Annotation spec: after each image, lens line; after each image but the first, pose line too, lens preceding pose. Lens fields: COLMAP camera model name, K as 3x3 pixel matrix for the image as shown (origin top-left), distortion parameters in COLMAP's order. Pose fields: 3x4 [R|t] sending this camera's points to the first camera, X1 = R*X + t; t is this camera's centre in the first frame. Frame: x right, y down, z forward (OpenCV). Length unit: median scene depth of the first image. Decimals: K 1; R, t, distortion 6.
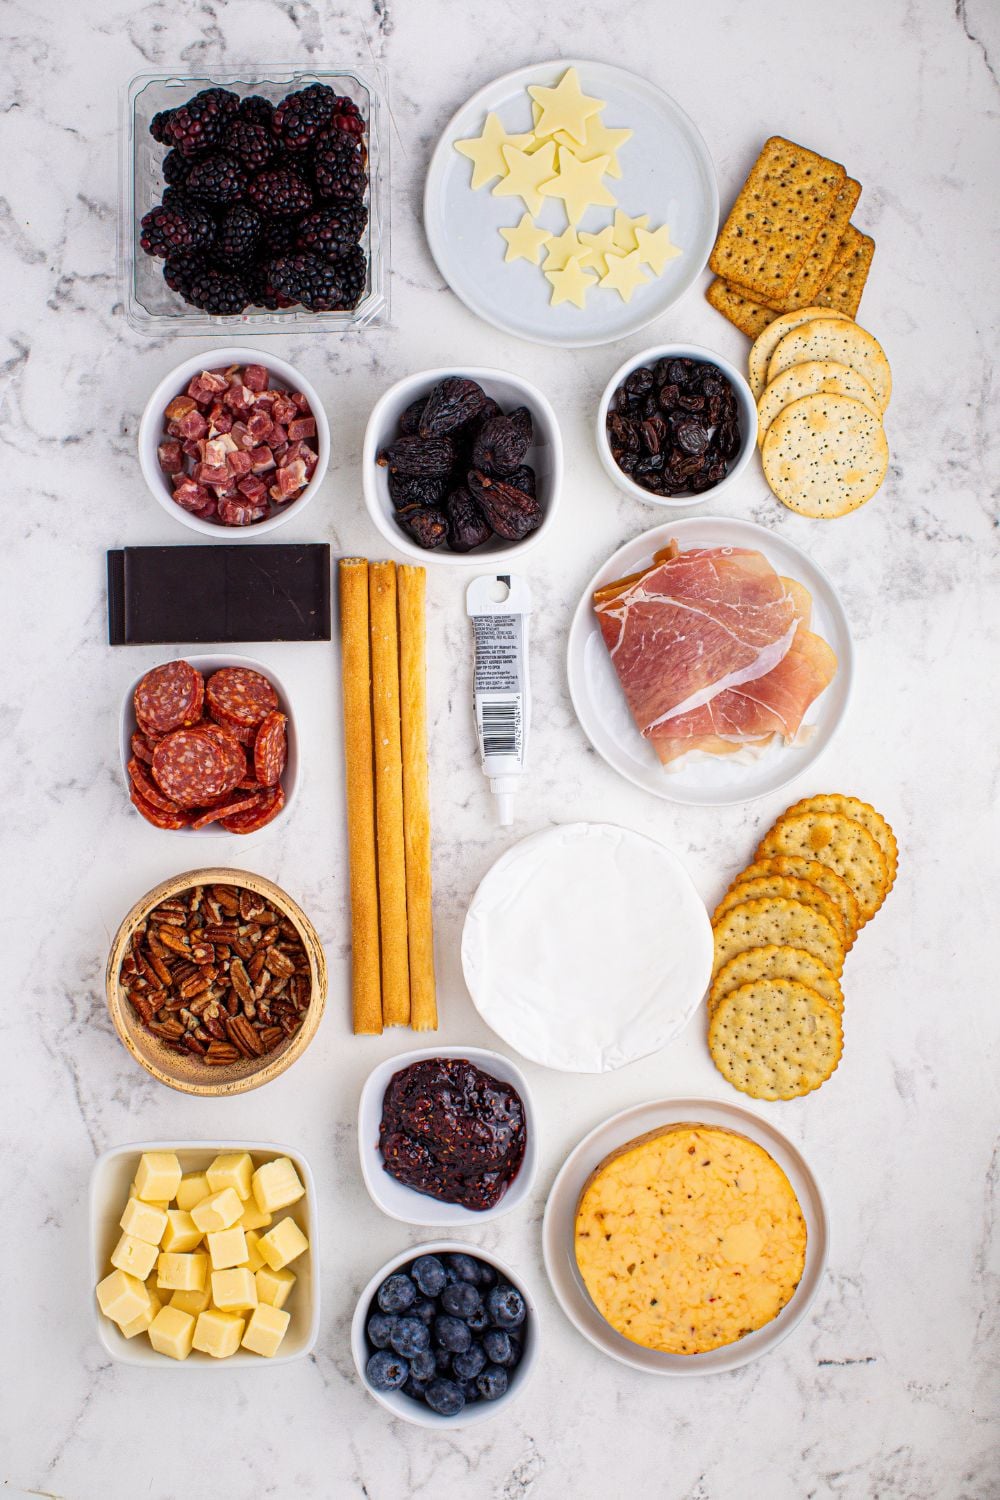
lens RADIAL K [[2248.6, 0, 500.0], [0, 2248.6, 750.0], [0, 0, 1]] dist [-0.203634, 0.191887]
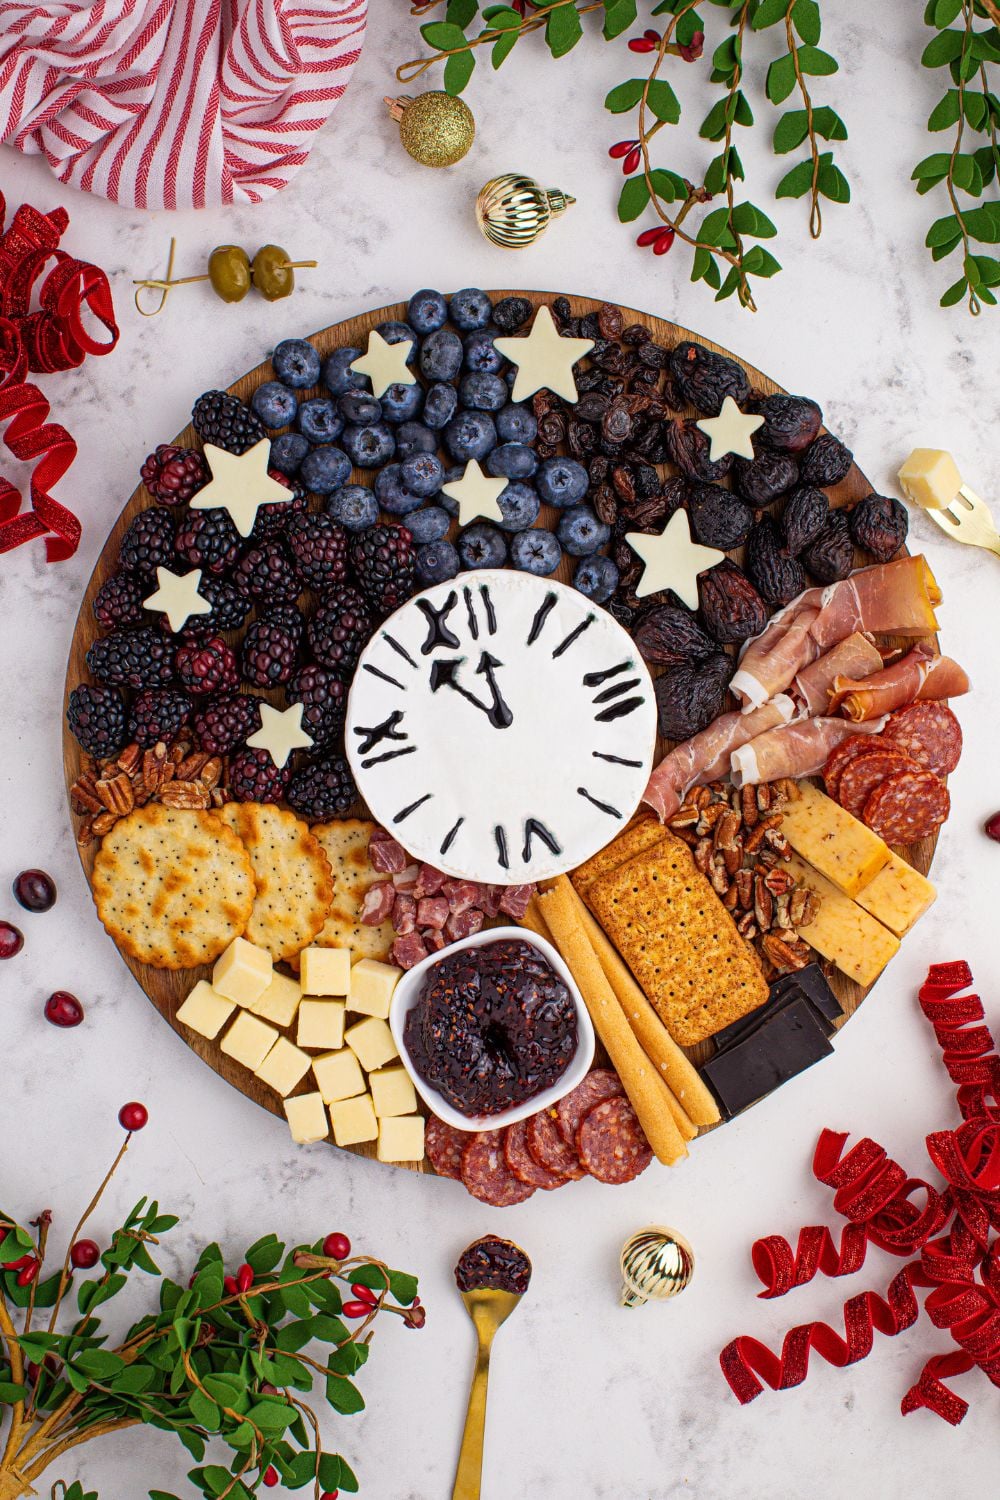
lens RADIAL K [[2248.6, 0, 500.0], [0, 2248.6, 750.0], [0, 0, 1]] dist [-0.203634, 0.191887]
pose [[0.962050, -0.272134, -0.020084, -0.008482], [0.272574, 0.961836, 0.023987, -0.053207], [0.012790, -0.028551, 0.999511, 0.186995]]
